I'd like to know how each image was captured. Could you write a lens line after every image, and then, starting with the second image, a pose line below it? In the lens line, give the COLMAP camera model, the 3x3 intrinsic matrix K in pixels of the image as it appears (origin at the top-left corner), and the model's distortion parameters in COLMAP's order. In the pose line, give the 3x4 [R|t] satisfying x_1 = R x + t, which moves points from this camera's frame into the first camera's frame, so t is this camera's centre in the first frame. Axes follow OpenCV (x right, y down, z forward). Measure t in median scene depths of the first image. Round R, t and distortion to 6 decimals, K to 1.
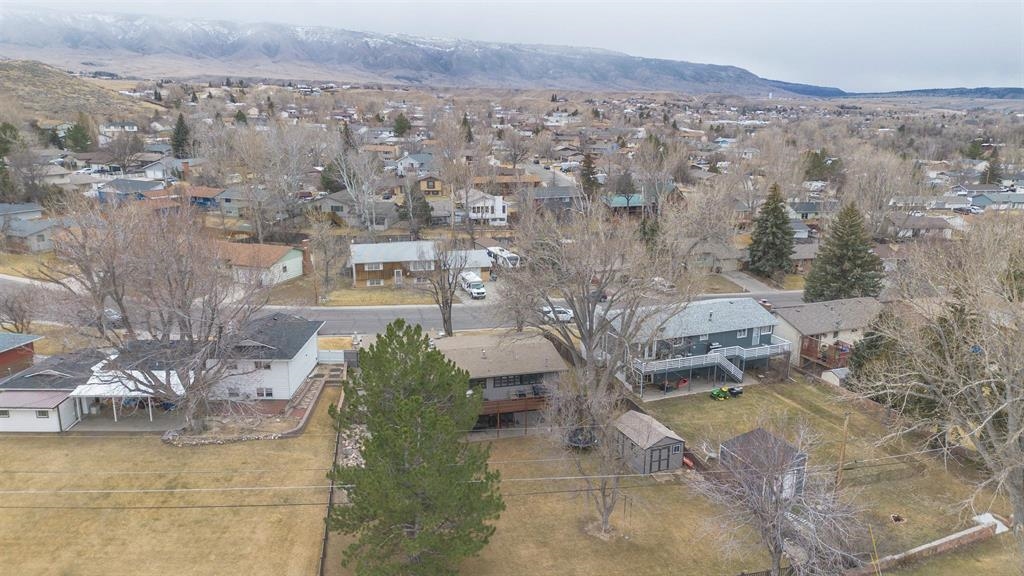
lens RADIAL K [[717.5, 0, 509.1], [0, 717.5, 287.2], [0, 0, 1]] dist [0.064215, -0.058669]
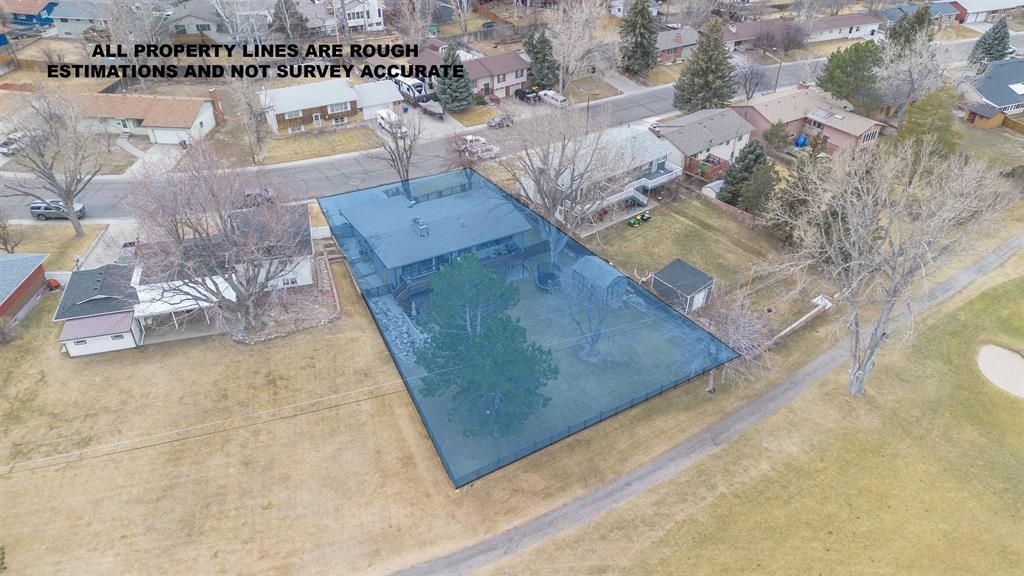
lens RADIAL K [[717.5, 0, 512.9], [0, 717.5, 289.2], [0, 0, 1]] dist [0.064215, -0.058669]
pose [[0.965011, -0.153954, 0.212253, -0.199170], [0.068775, 0.929756, 0.361697, -0.206877], [-0.253028, -0.334444, 0.907813, -0.146376]]
